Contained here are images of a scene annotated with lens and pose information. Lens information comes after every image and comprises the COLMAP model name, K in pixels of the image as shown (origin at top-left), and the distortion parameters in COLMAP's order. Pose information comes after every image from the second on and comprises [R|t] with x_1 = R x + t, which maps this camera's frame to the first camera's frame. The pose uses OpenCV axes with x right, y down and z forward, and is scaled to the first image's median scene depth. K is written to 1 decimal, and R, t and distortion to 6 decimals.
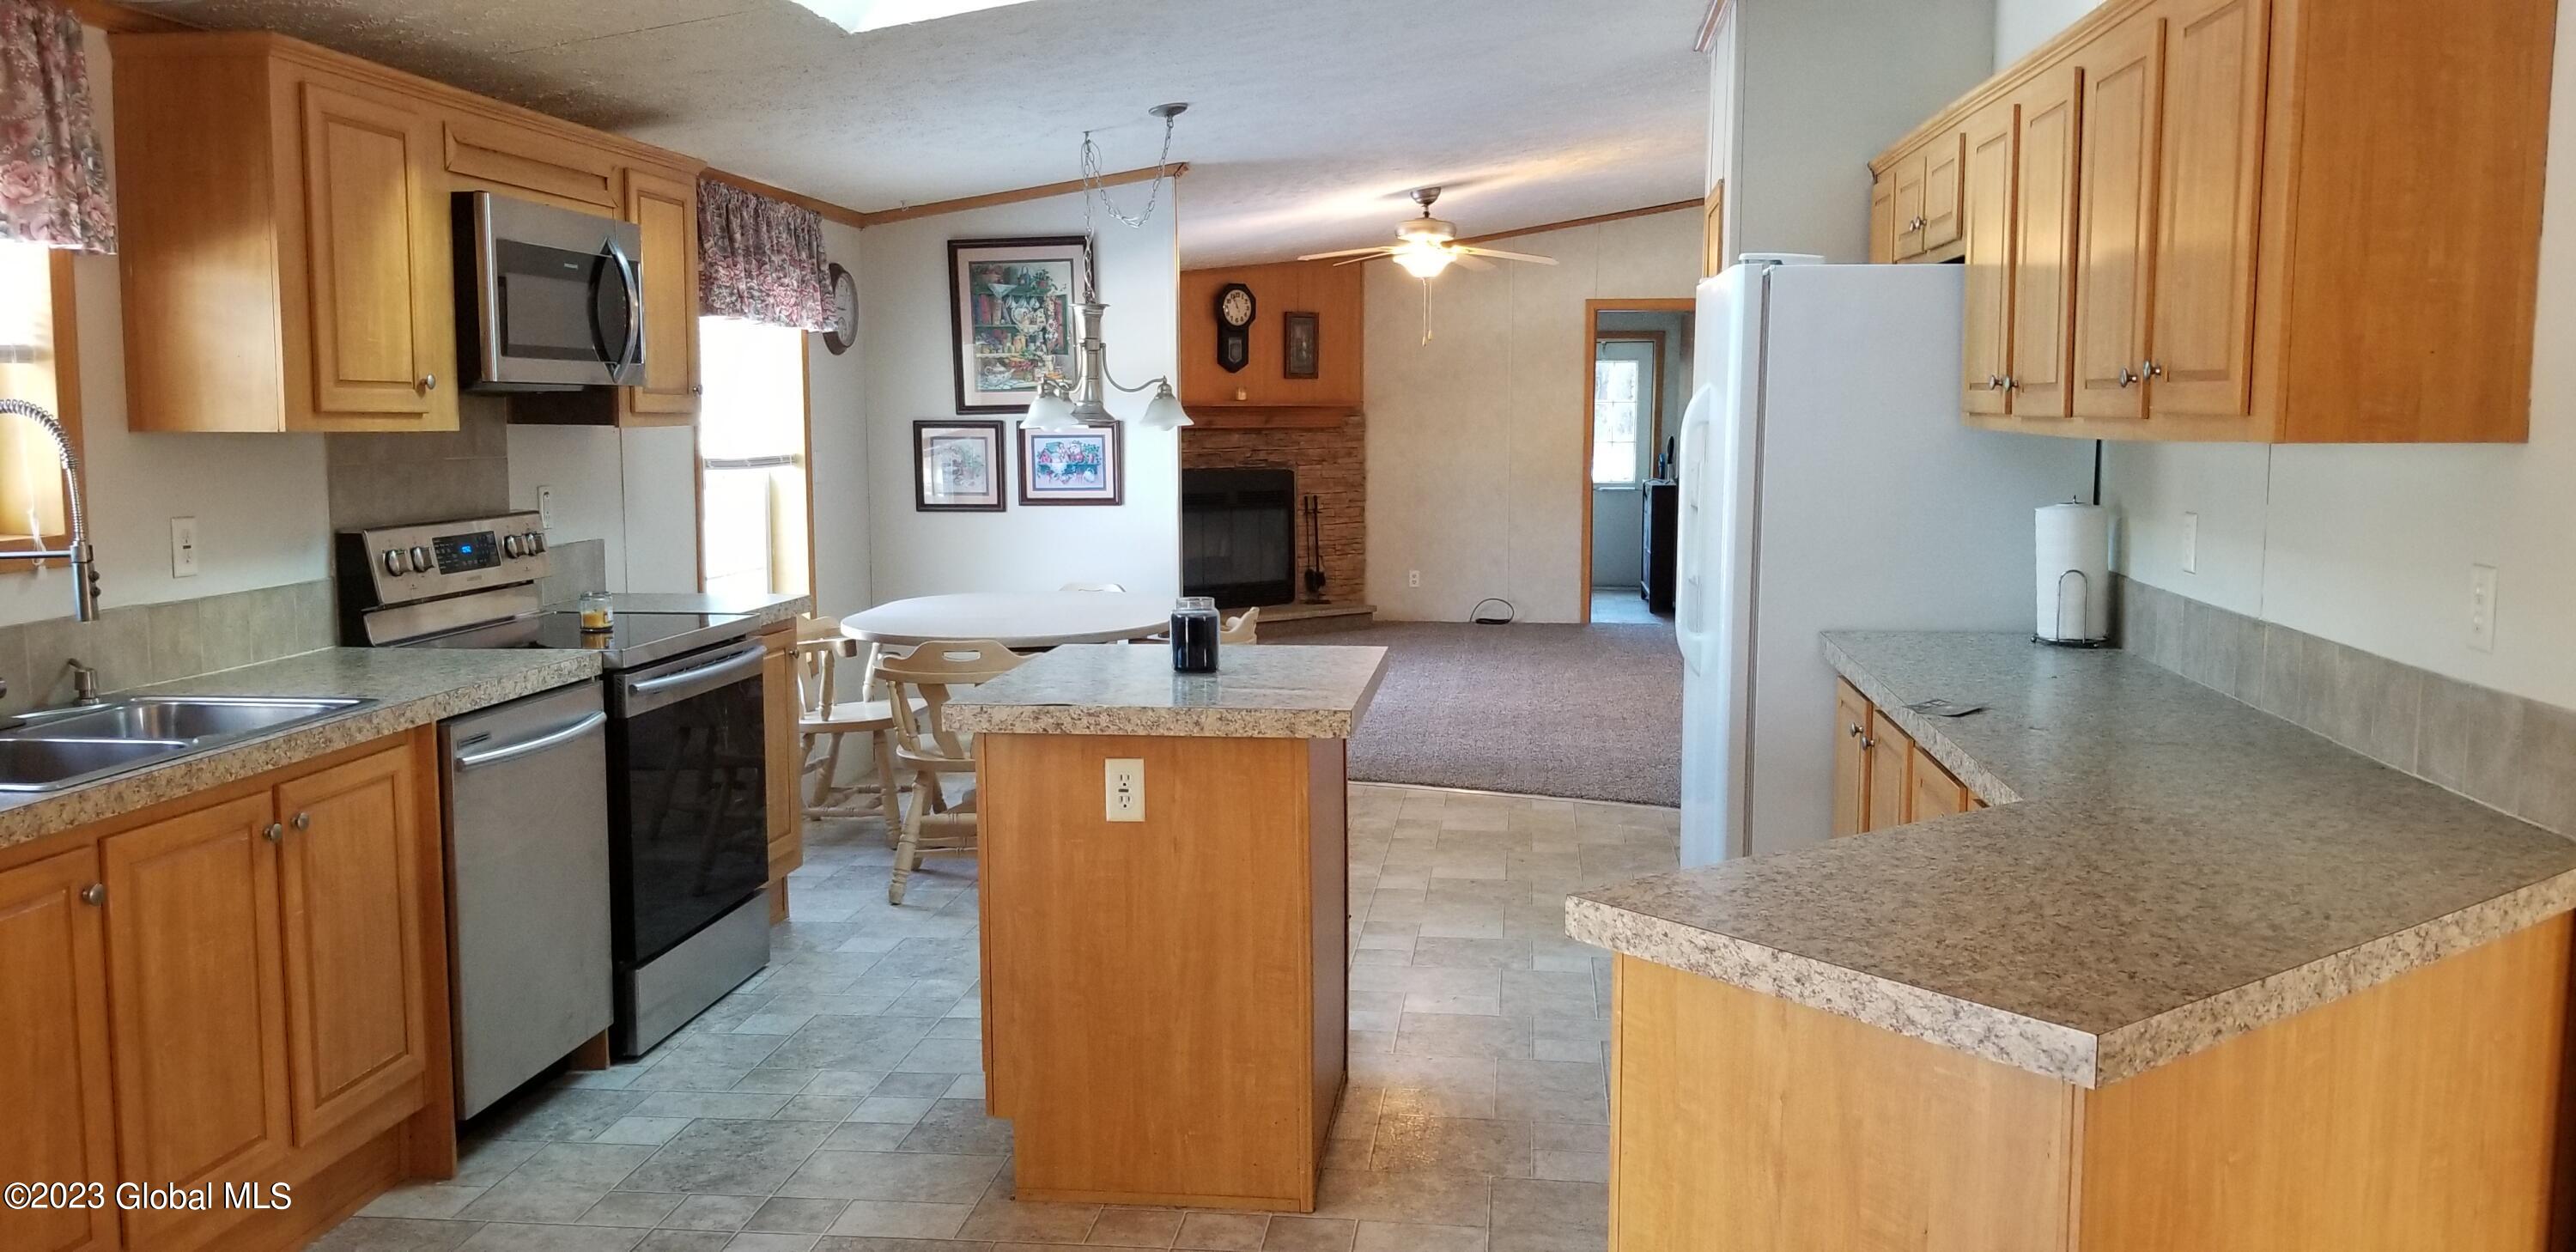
lens RADIAL K [[2002.0, 0, 1296.0], [0, 2002.0, 638.7], [0, 0, 1]] dist [0.069079, -0.115481]
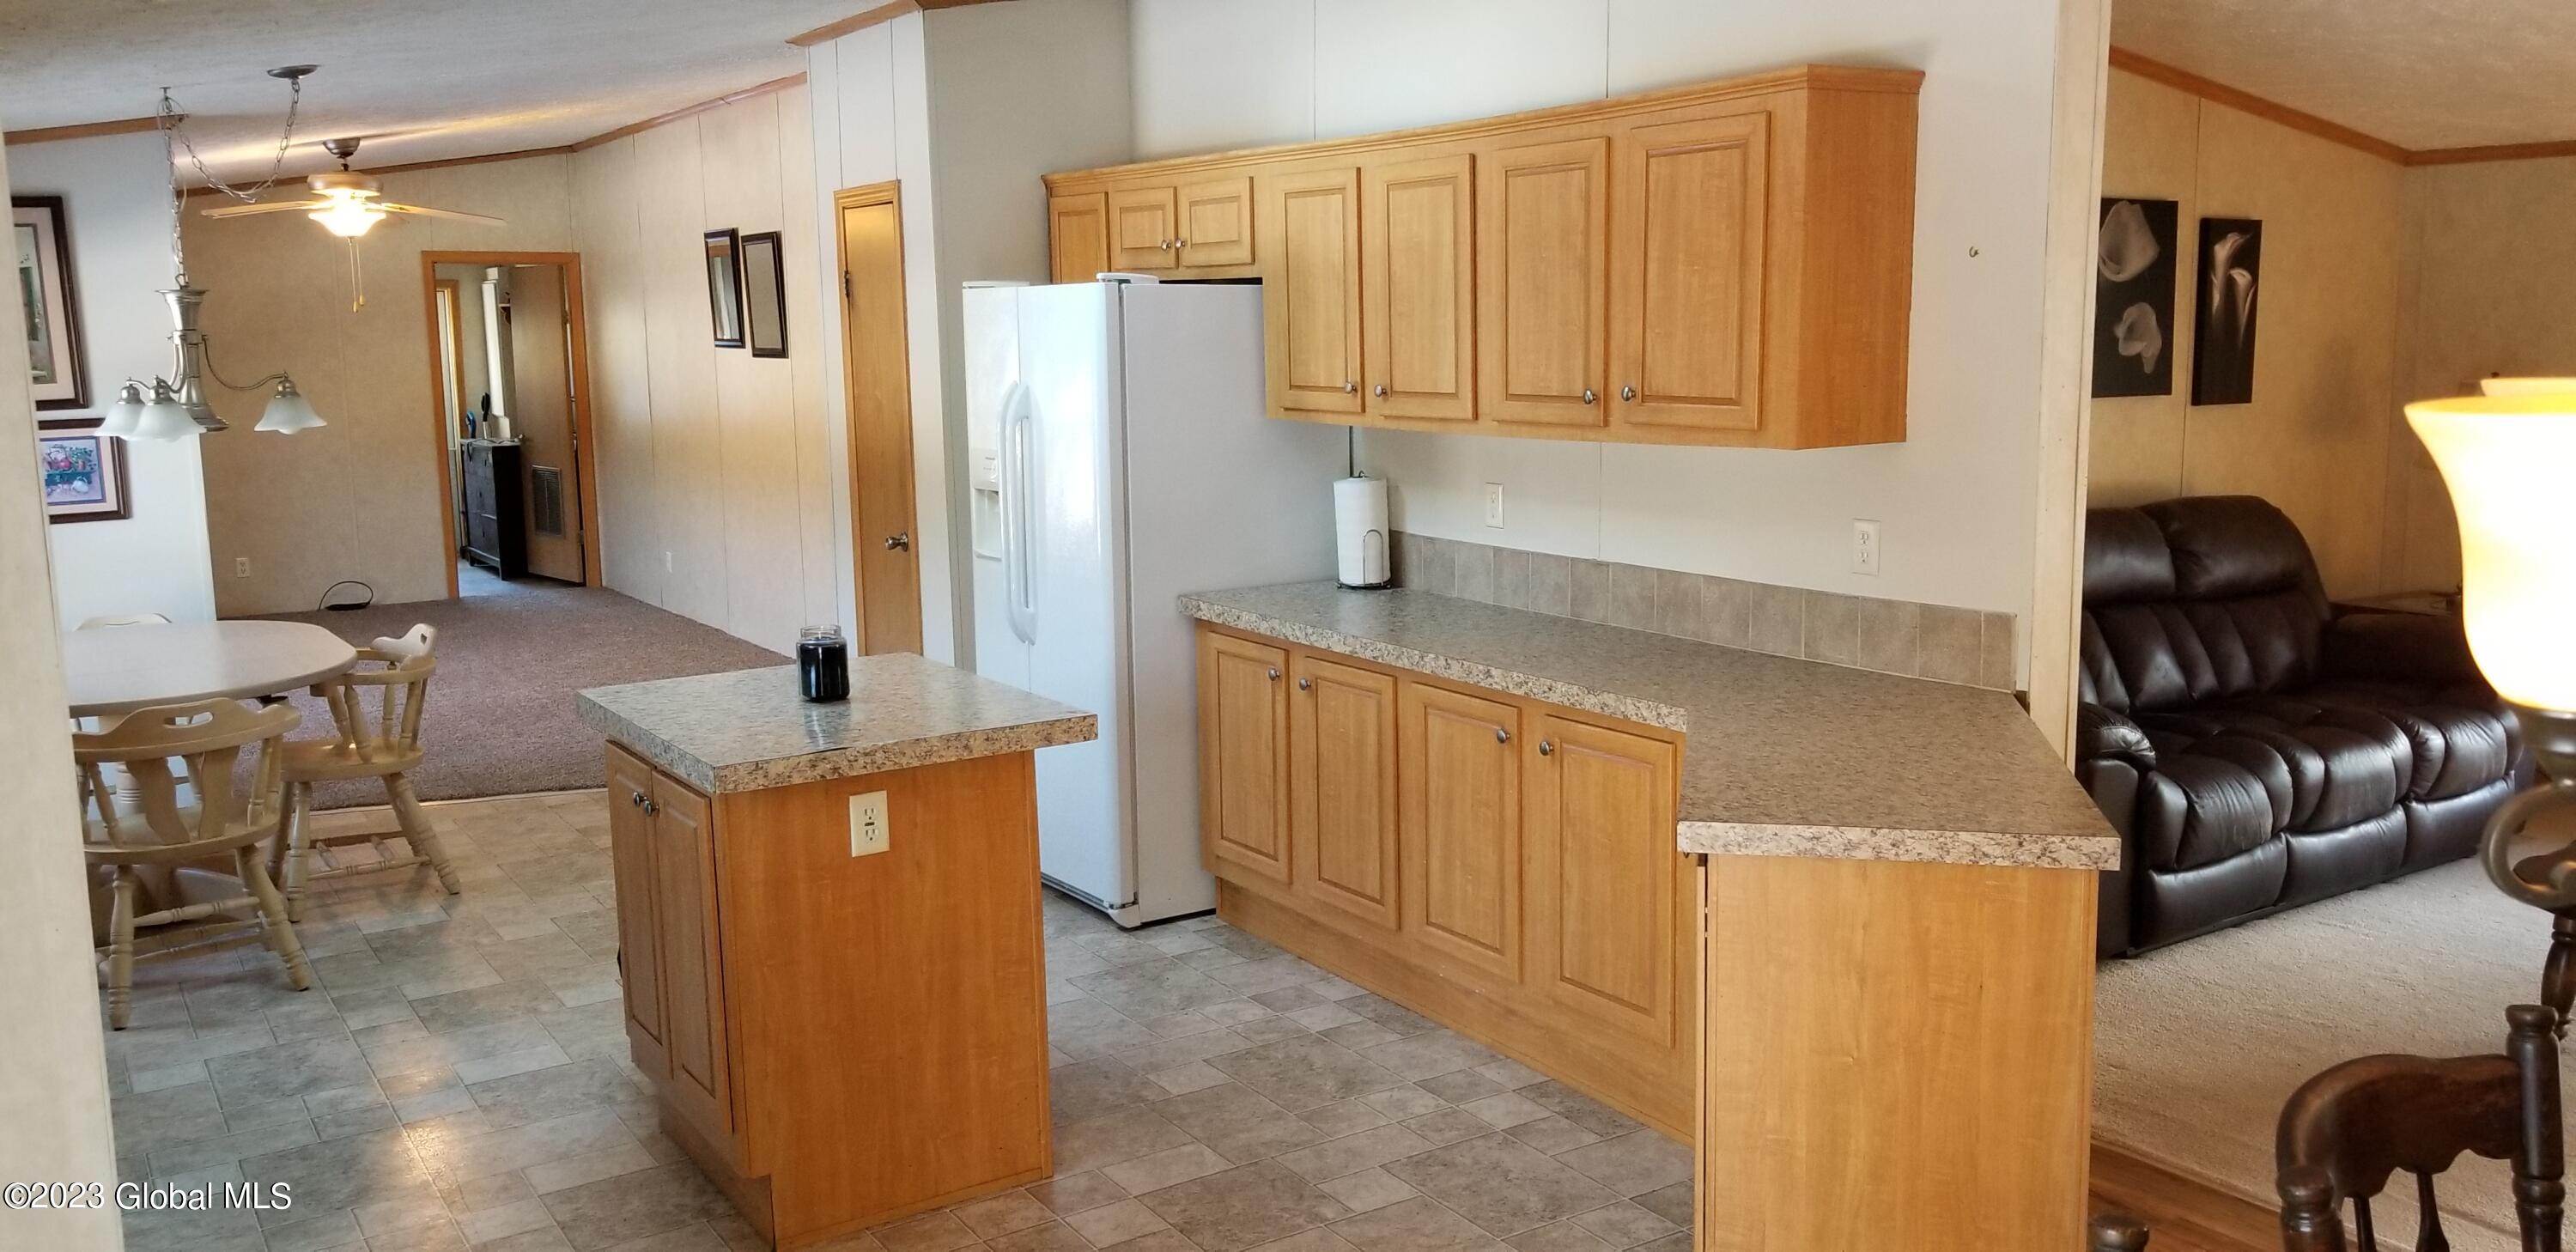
lens RADIAL K [[2002.0, 0, 1332.3], [0, 2002.0, 625.1], [0, 0, 1]] dist [0.069079, -0.115481]
pose [[0.757037, -0.108468, 0.644306, -0.464123], [0.088273, 0.994062, 0.063631, -0.057682], [-0.647382, 0.008704, 0.762116, 0.056339]]
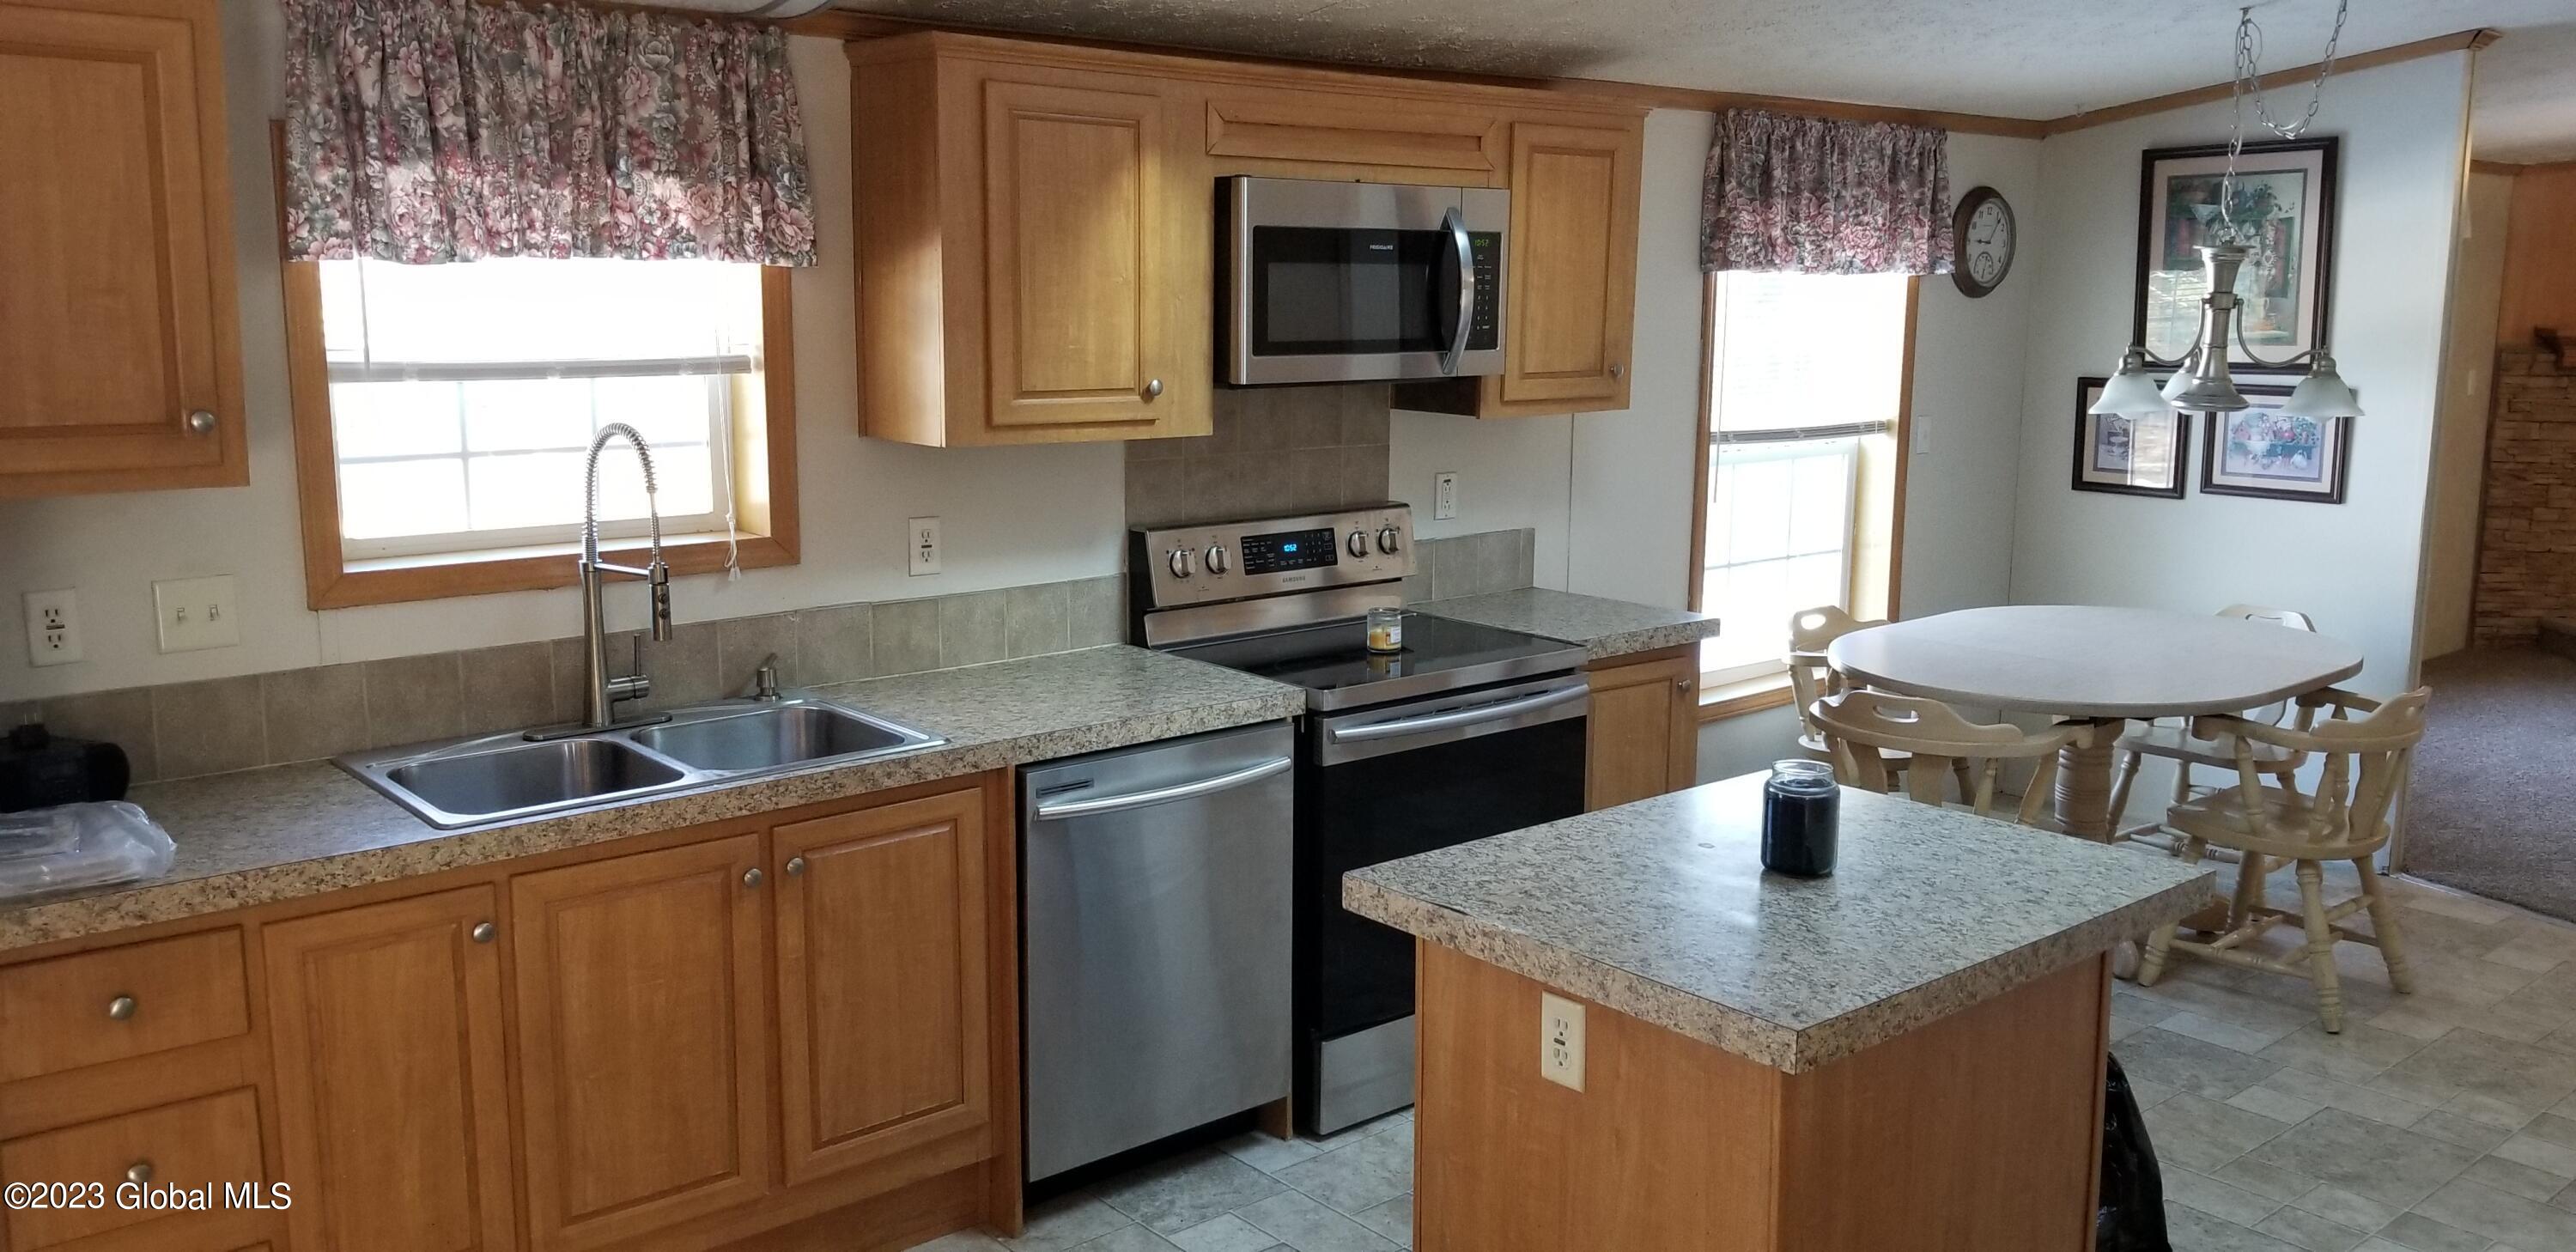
lens RADIAL K [[2002.0, 0, 1298.6], [0, 2002.0, 624.6], [0, 0, 1]] dist [0.069079, -0.115481]
pose [[0.728601, 0.124459, -0.673535, 0.253611], [-0.085083, 0.992182, 0.091301, -0.105236], [0.679633, -0.009215, 0.733495, 0.352638]]
